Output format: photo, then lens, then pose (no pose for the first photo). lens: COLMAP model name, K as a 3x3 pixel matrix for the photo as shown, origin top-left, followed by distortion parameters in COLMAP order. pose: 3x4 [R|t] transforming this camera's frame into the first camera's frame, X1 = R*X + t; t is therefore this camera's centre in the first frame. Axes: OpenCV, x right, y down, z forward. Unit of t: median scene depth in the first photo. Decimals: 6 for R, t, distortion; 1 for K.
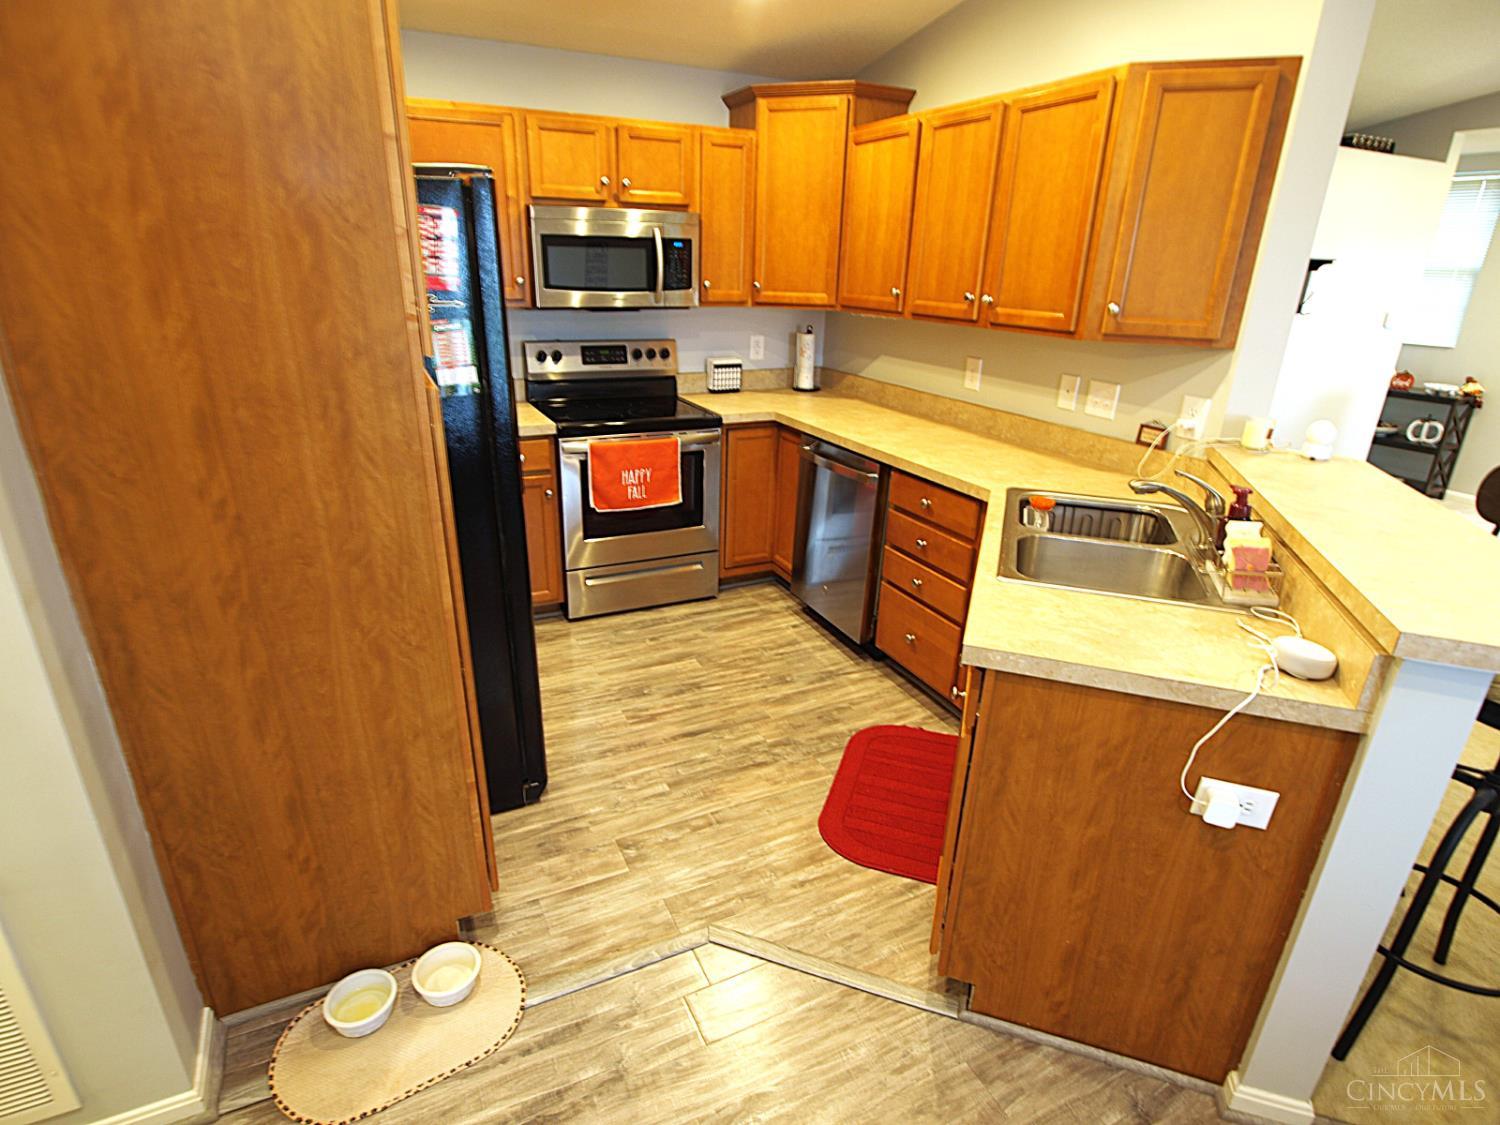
lens RADIAL K [[786.0, 0, 734.0], [0, 786.0, 563.4], [0, 0, 1]] dist [-0.015392, 0.000032]
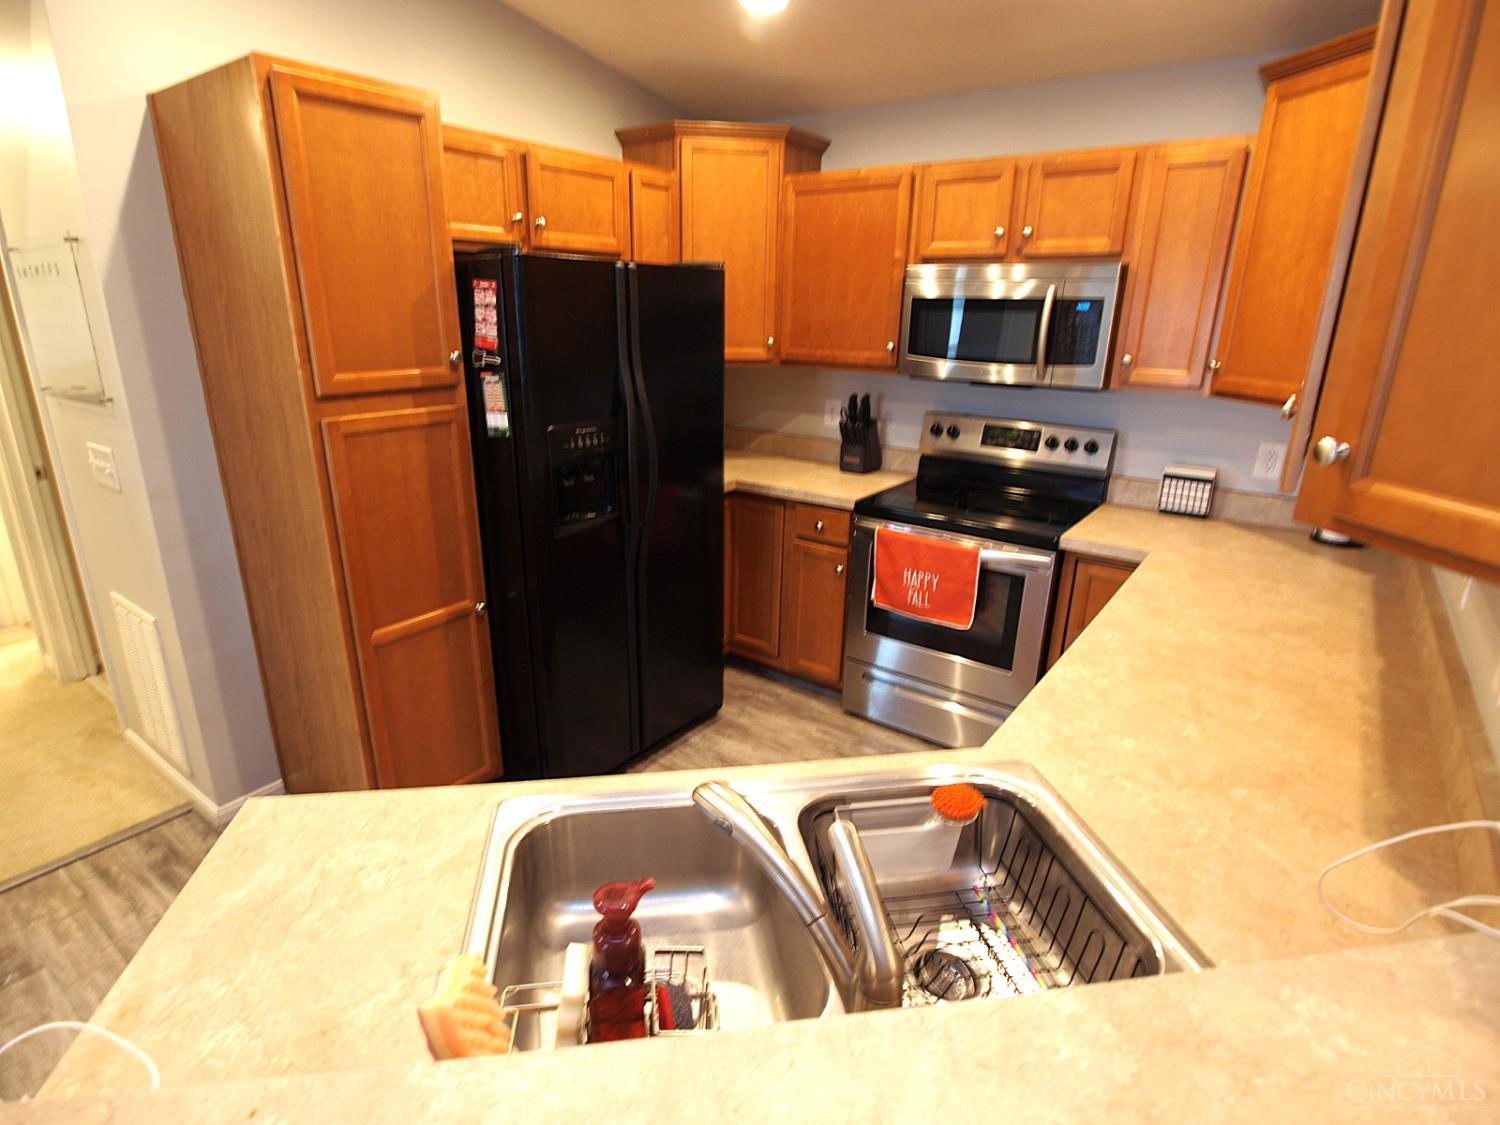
lens RADIAL K [[786.0, 0, 736.9], [0, 786.0, 564.9], [0, 0, 1]] dist [-0.015392, 0.000032]
pose [[0.471491, 0.259199, -0.842918, 0.471725], [-0.321297, 0.940624, 0.109525, -0.151631], [0.821258, 0.219187, 0.526776, 0.392806]]
